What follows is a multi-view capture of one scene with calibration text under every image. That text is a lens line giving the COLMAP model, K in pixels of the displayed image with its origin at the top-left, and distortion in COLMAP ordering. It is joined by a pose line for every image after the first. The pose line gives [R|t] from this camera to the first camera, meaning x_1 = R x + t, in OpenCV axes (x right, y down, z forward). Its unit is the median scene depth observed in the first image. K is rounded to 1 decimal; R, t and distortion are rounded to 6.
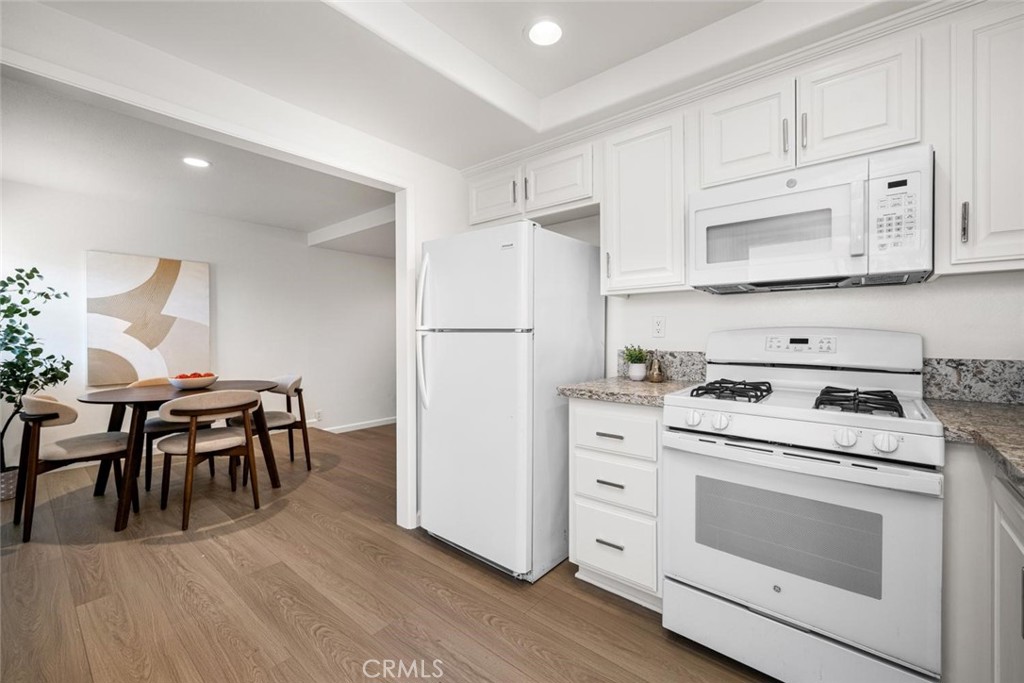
lens RADIAL K [[418.4, 0, 512.0], [0, 418.4, 341.5], [0, 0, 1]] dist [-0.000273, -0.000022]
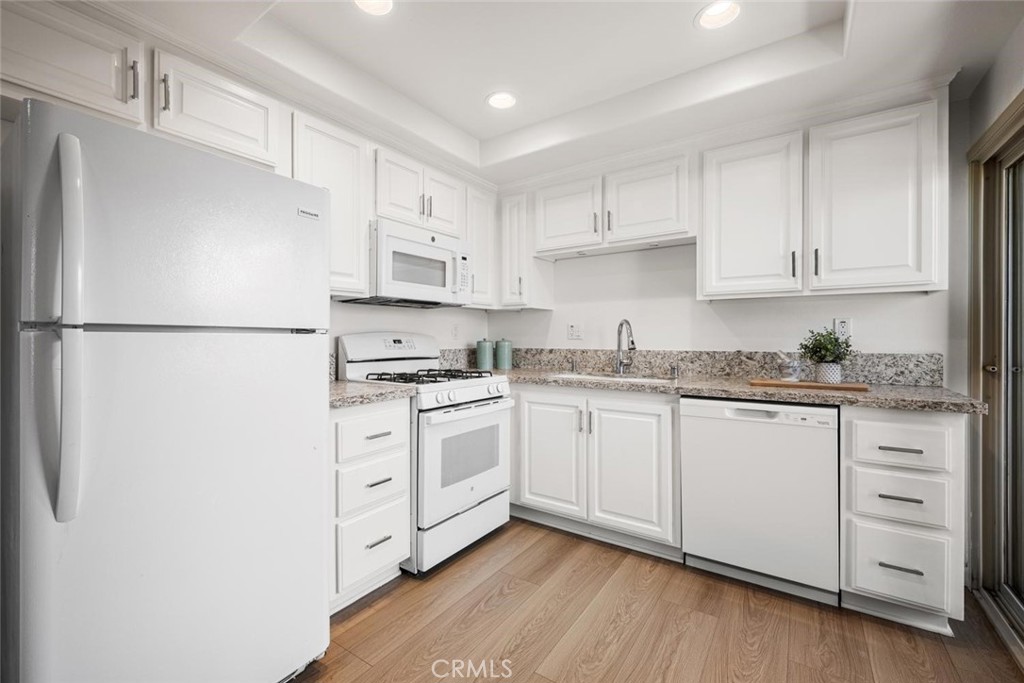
lens RADIAL K [[428.0, 0, 512.0], [0, 428.0, 341.5], [0, 0, 1]] dist [0.000235, 0.000047]
pose [[-0.100907, -0.008163, 0.994862, -0.850281], [0.018145, 0.999785, 0.010044, -0.009545], [-0.994730, 0.019065, -0.100737, 0.786776]]
